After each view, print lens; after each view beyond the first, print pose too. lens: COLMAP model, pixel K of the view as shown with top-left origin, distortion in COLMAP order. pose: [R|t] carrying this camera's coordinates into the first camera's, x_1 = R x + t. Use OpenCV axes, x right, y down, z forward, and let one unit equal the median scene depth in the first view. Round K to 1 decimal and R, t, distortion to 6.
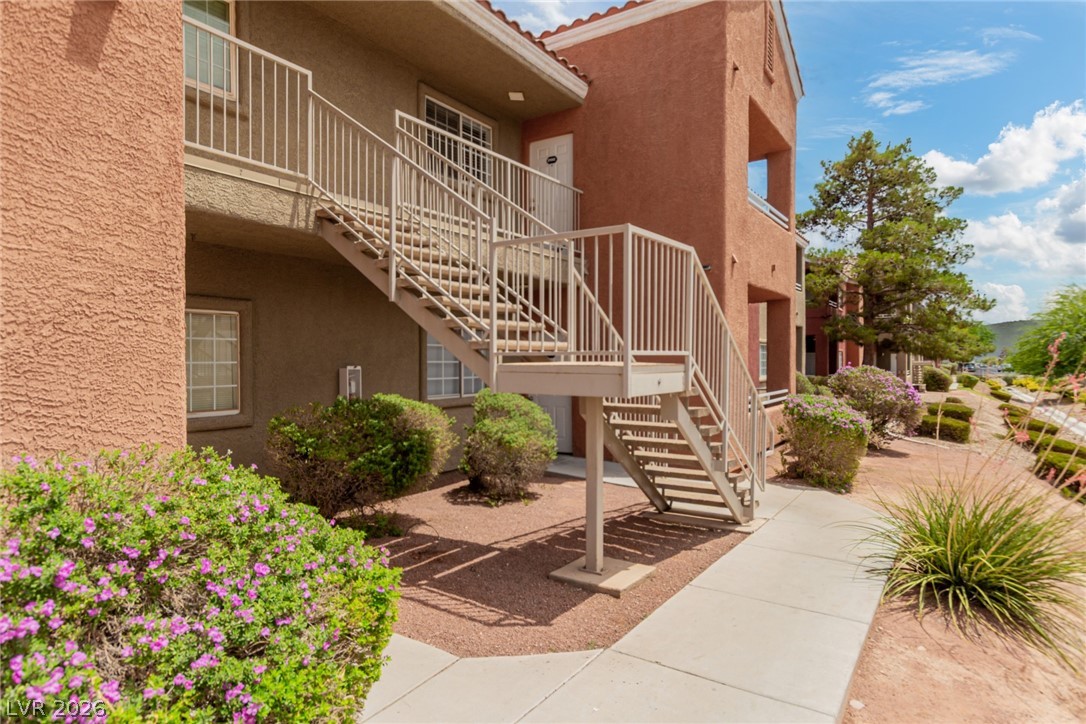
lens RADIAL K [[650.3, 0, 543.7], [0, 650.3, 363.2], [0, 0, 1]] dist [0.026322, -0.007250]
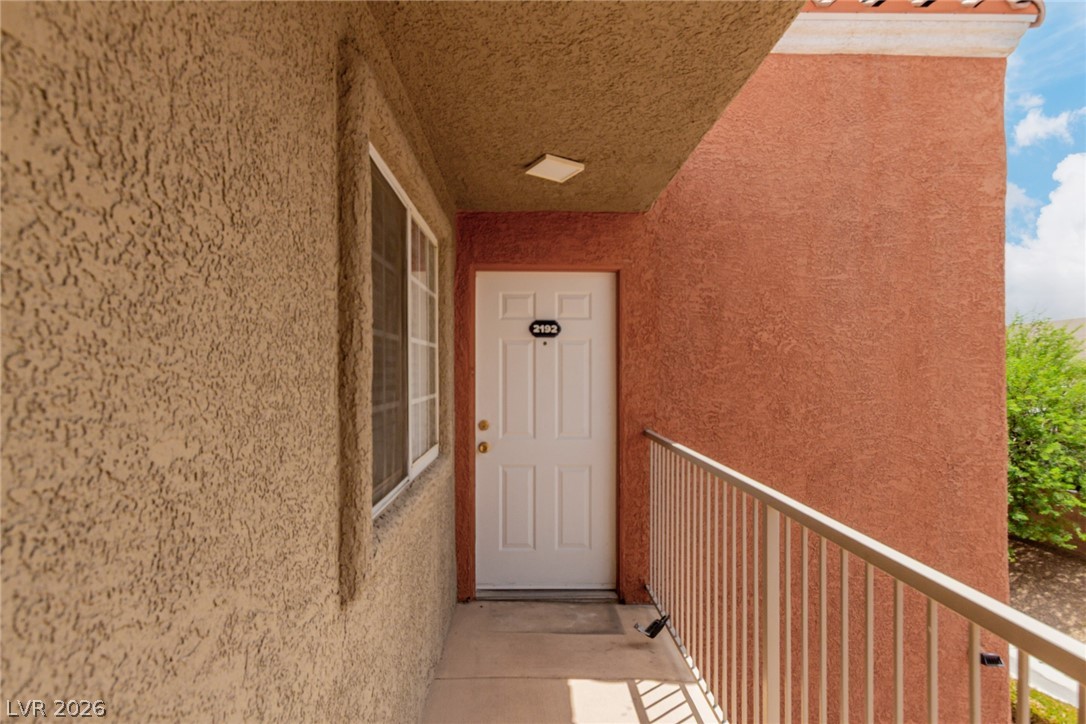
lens RADIAL K [[650.3, 0, 545.2], [0, 650.3, 363.9], [0, 0, 1]] dist [0.026322, -0.007250]
pose [[0.810382, 0.004875, 0.585881, -0.239891], [0.000650, 0.999957, -0.009219, -0.325560], [-0.585901, 0.007852, 0.810345, 0.780731]]
